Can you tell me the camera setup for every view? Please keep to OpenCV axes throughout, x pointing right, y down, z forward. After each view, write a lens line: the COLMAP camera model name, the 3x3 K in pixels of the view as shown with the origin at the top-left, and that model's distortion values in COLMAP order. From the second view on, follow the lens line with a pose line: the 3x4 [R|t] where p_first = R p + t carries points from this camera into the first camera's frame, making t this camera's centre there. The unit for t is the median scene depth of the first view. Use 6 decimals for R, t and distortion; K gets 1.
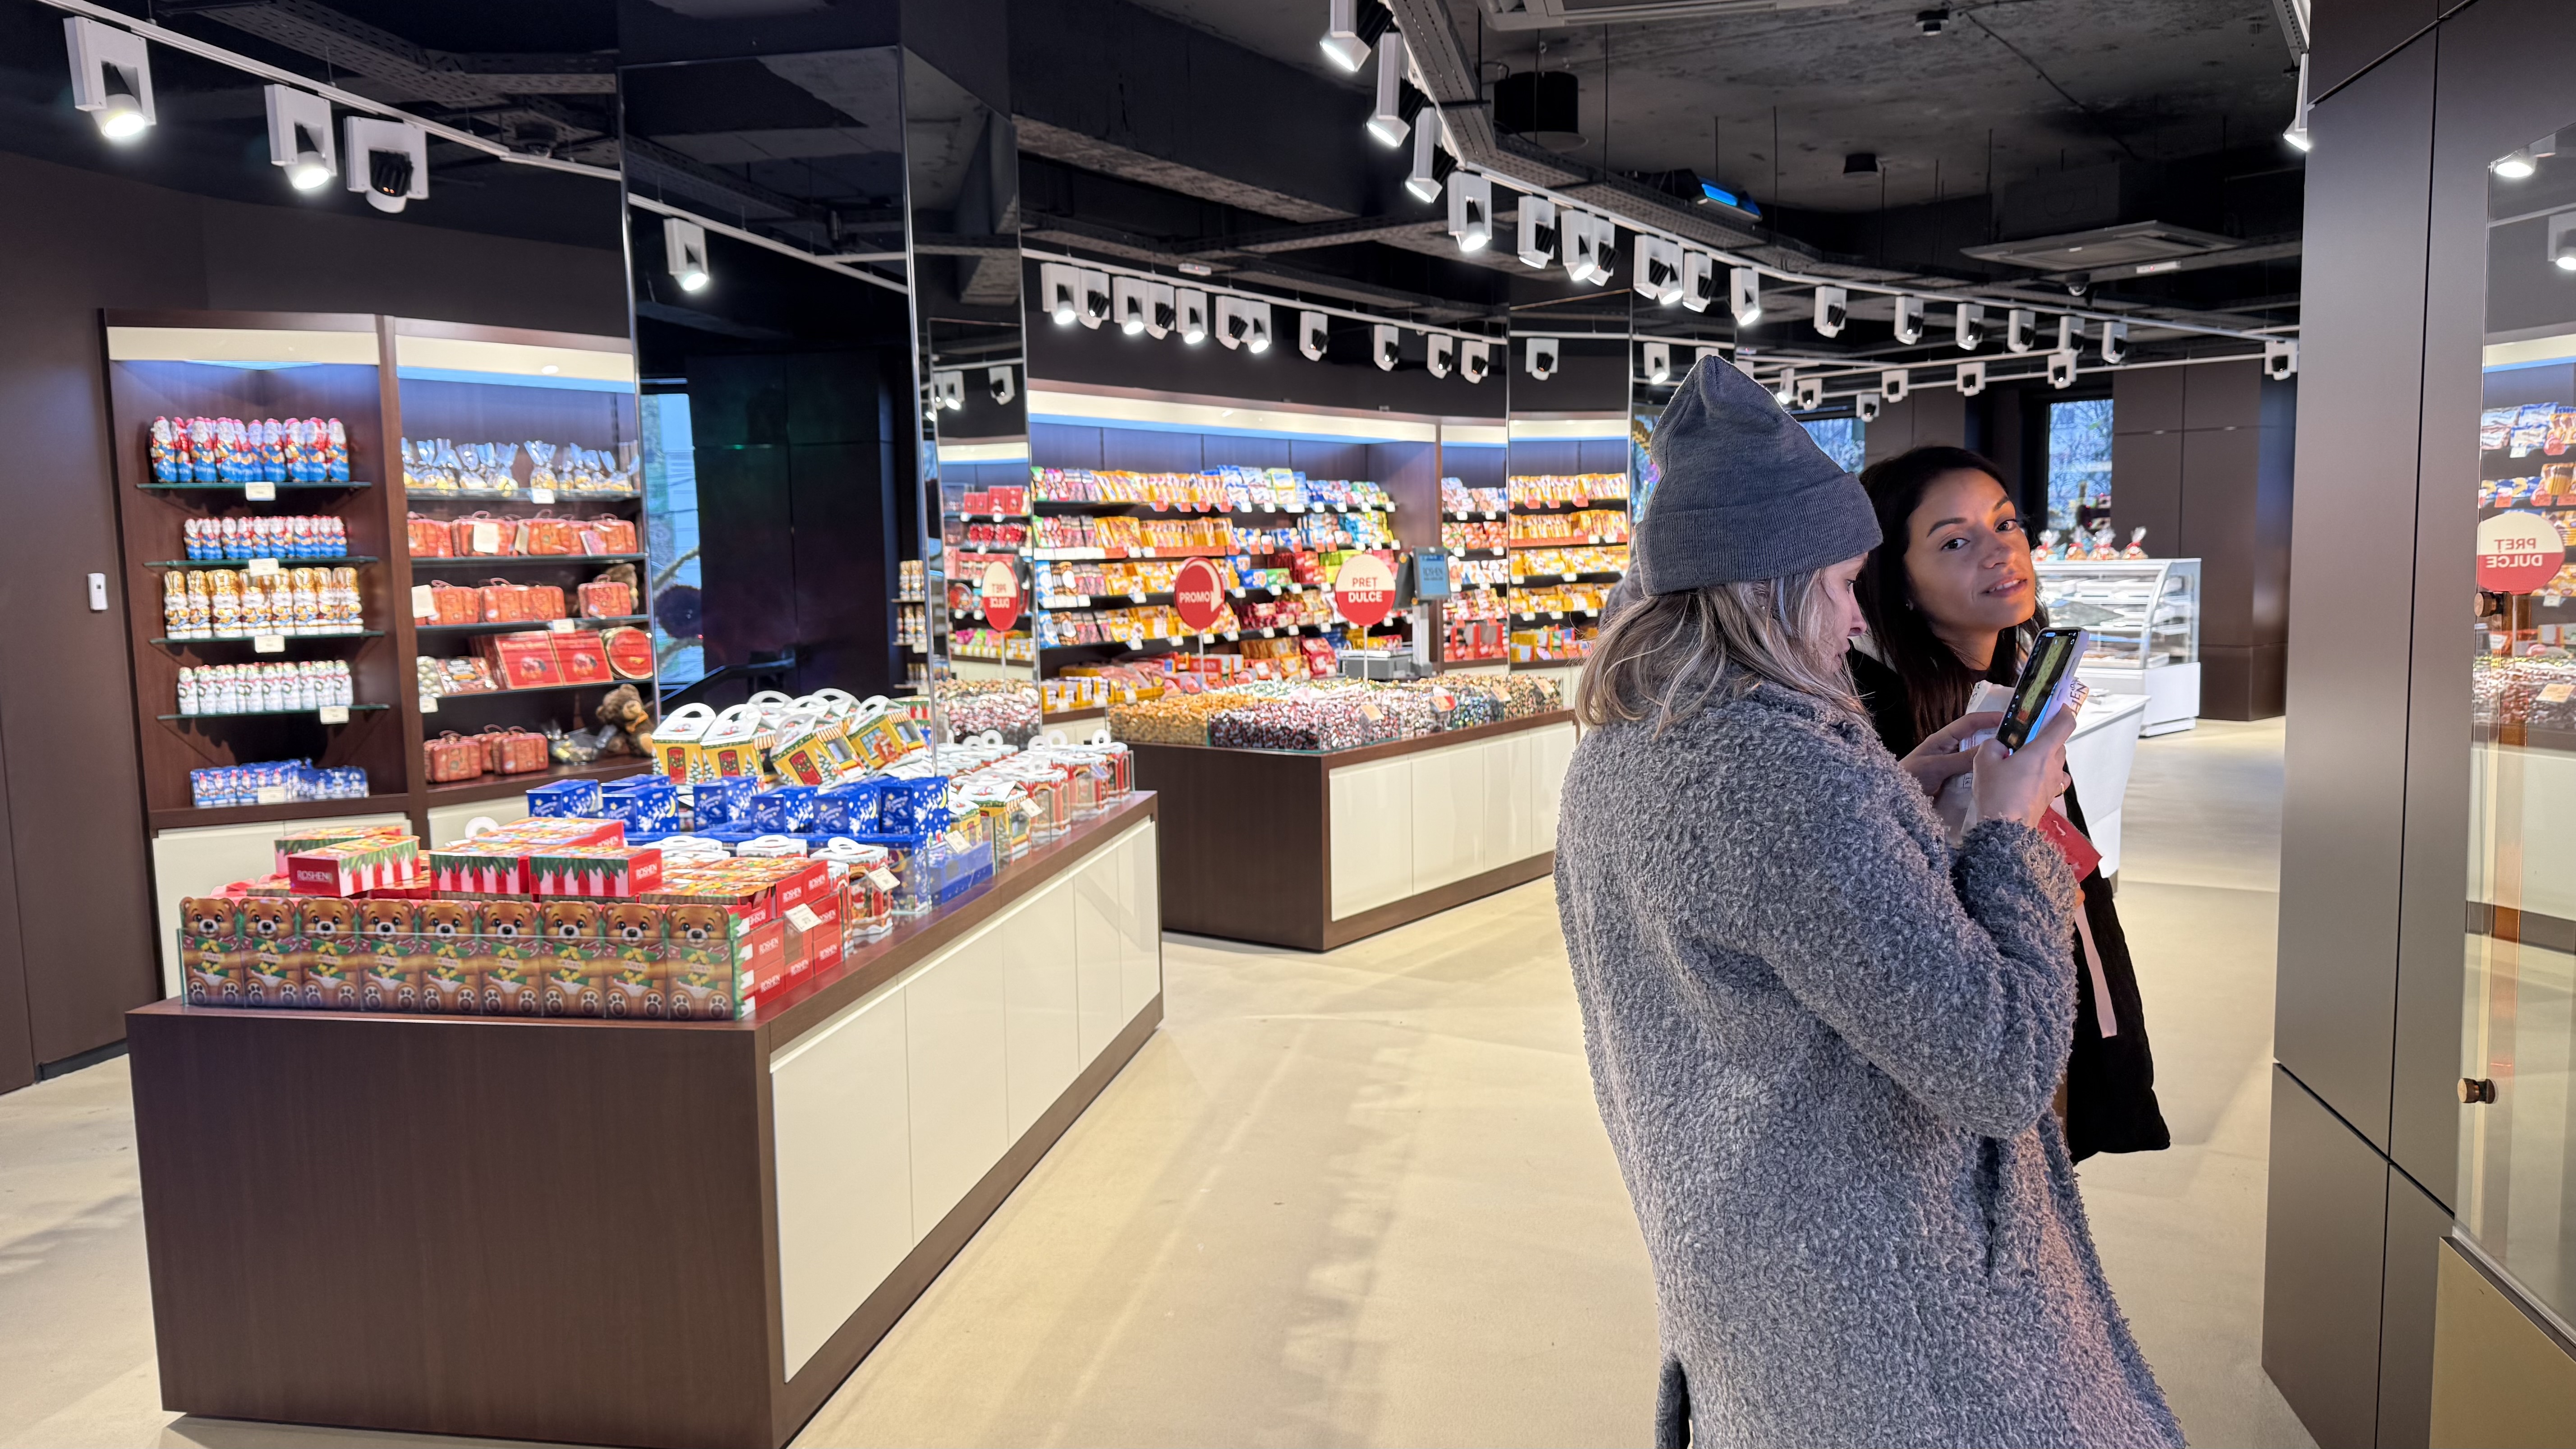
lens RADIAL K [[1799.7, 0, 1317.8], [0, 1799.7, 719.4], [0, 0, 1]] dist [0.038374, -0.001339]
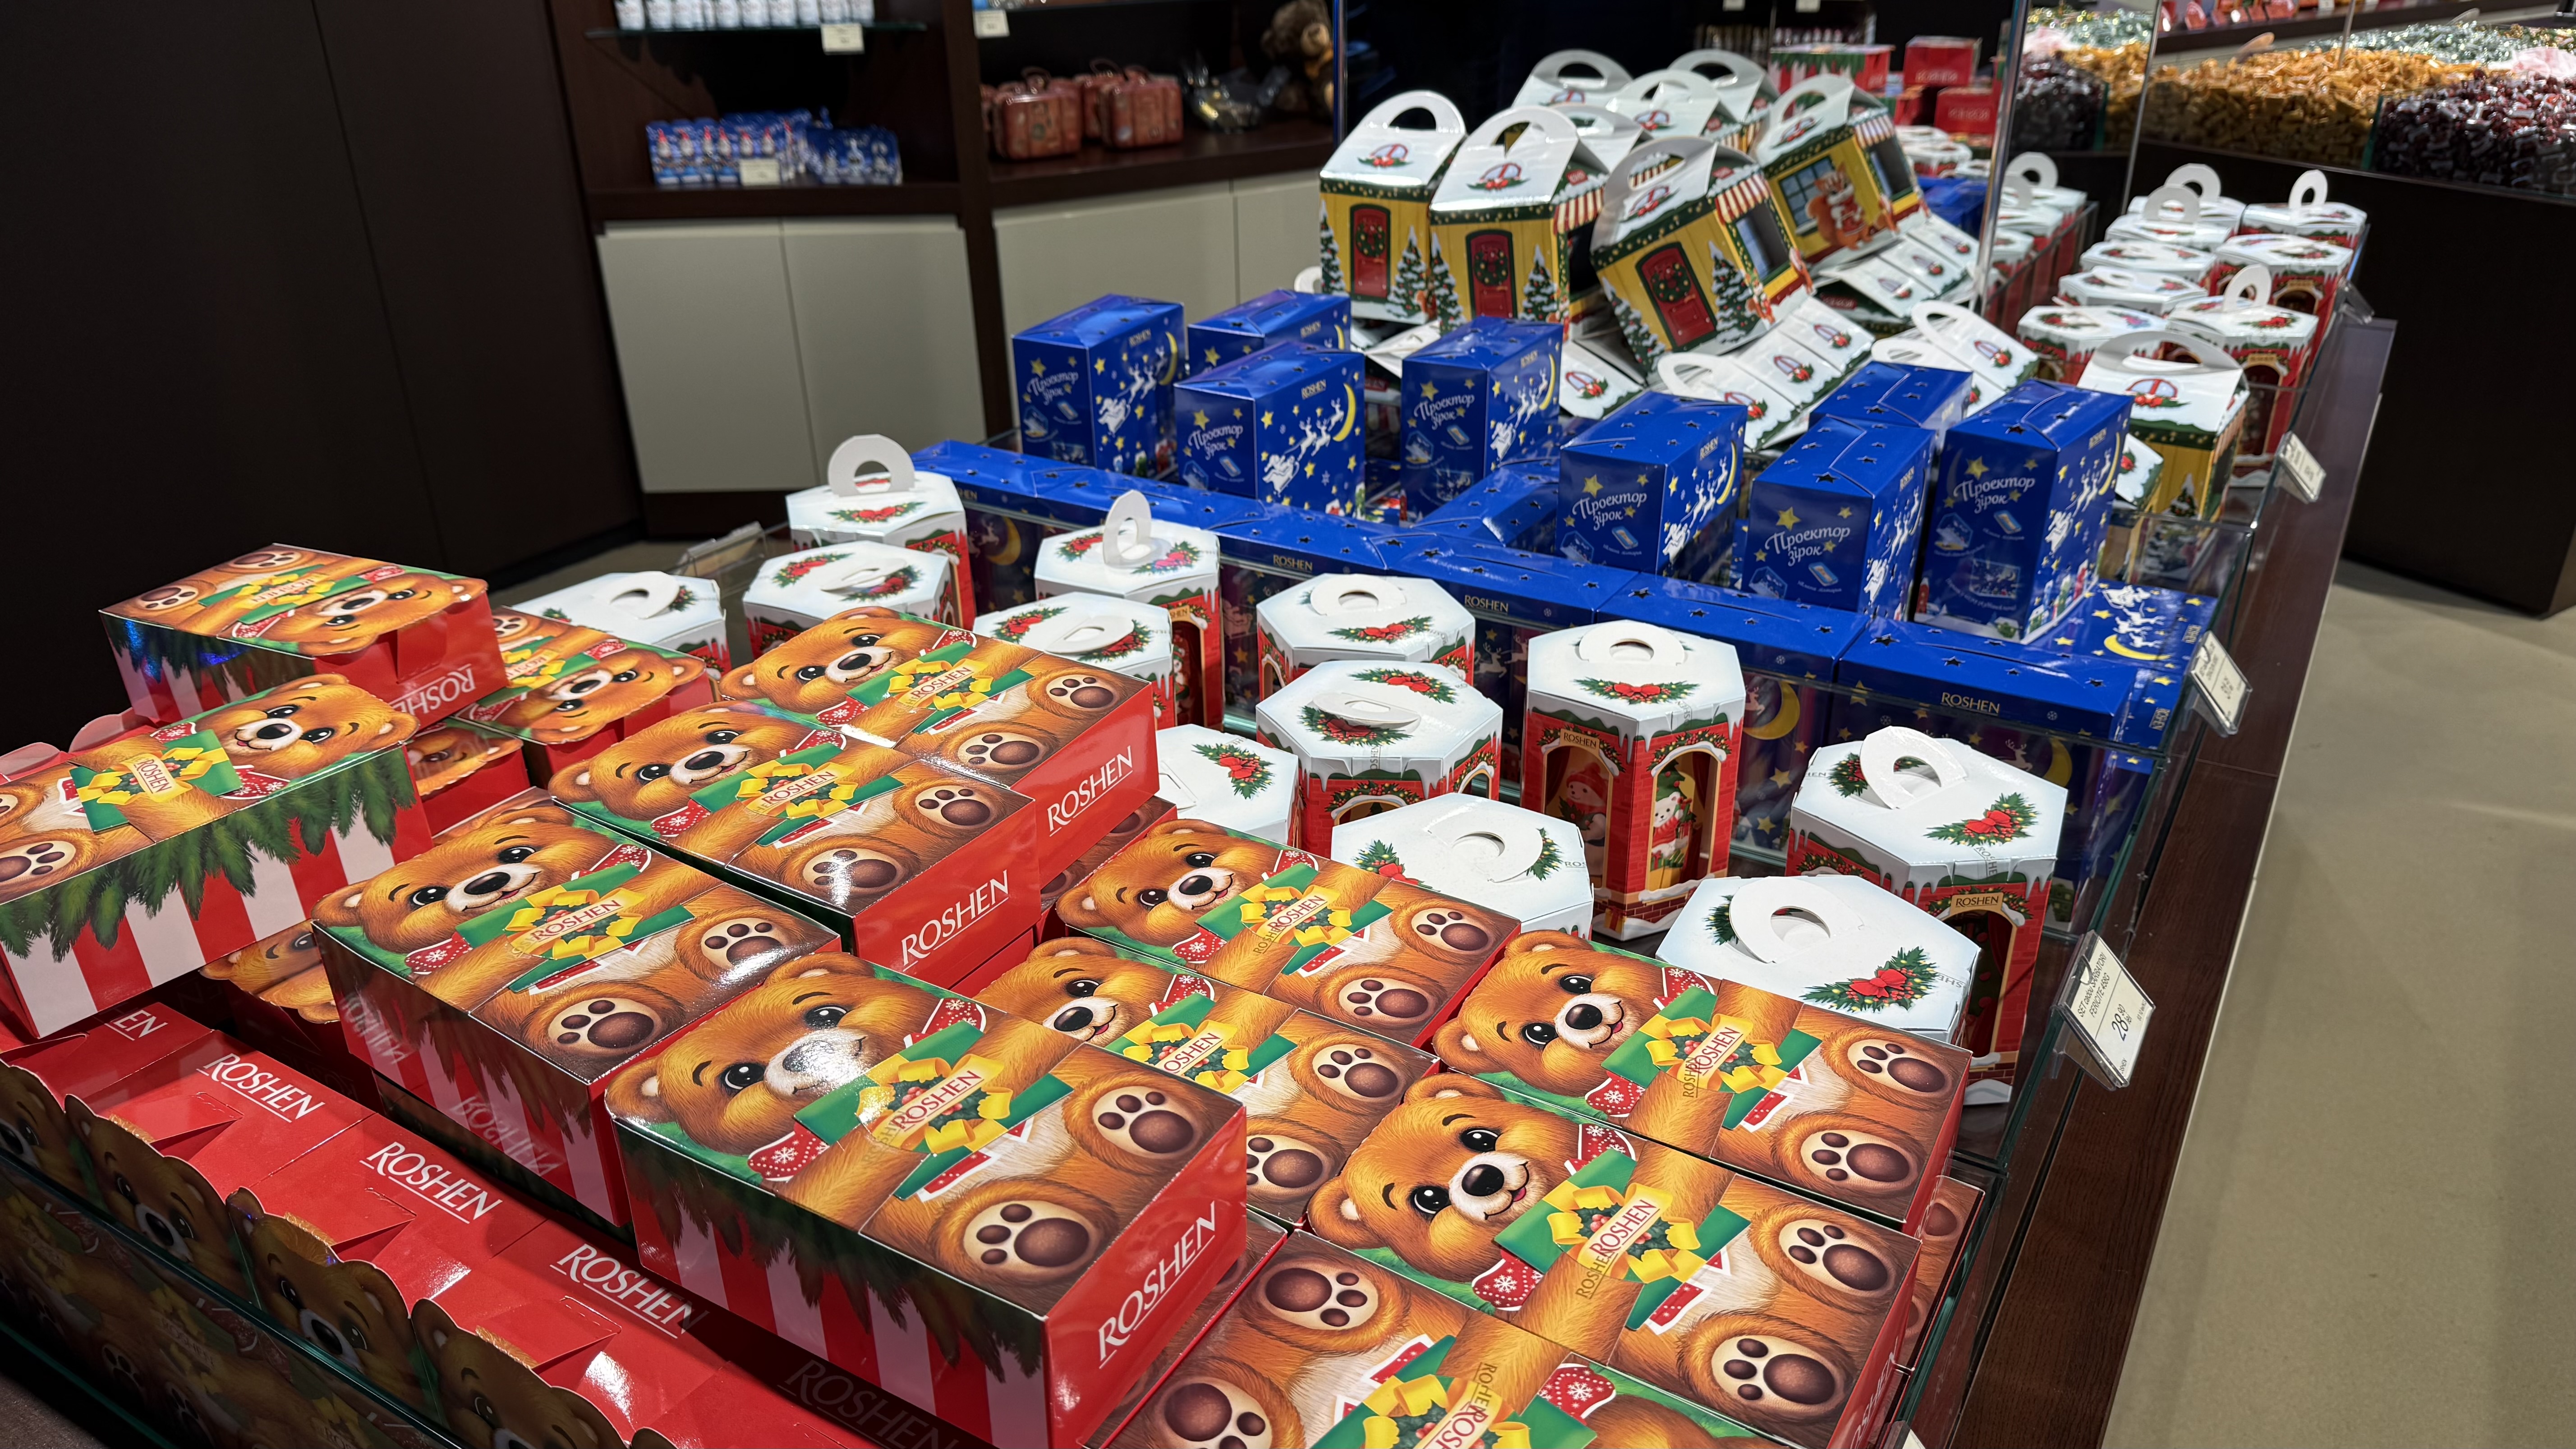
lens RADIAL K [[1799.7, 0, 1317.8], [0, 1799.7, 719.4], [0, 0, 1]] dist [0.038374, -0.001339]
pose [[0.928713, 0.174697, -0.327068, -0.164026], [-0.045670, 0.929236, 0.366653, -0.019533], [0.367976, -0.325579, 0.870972, 0.467415]]
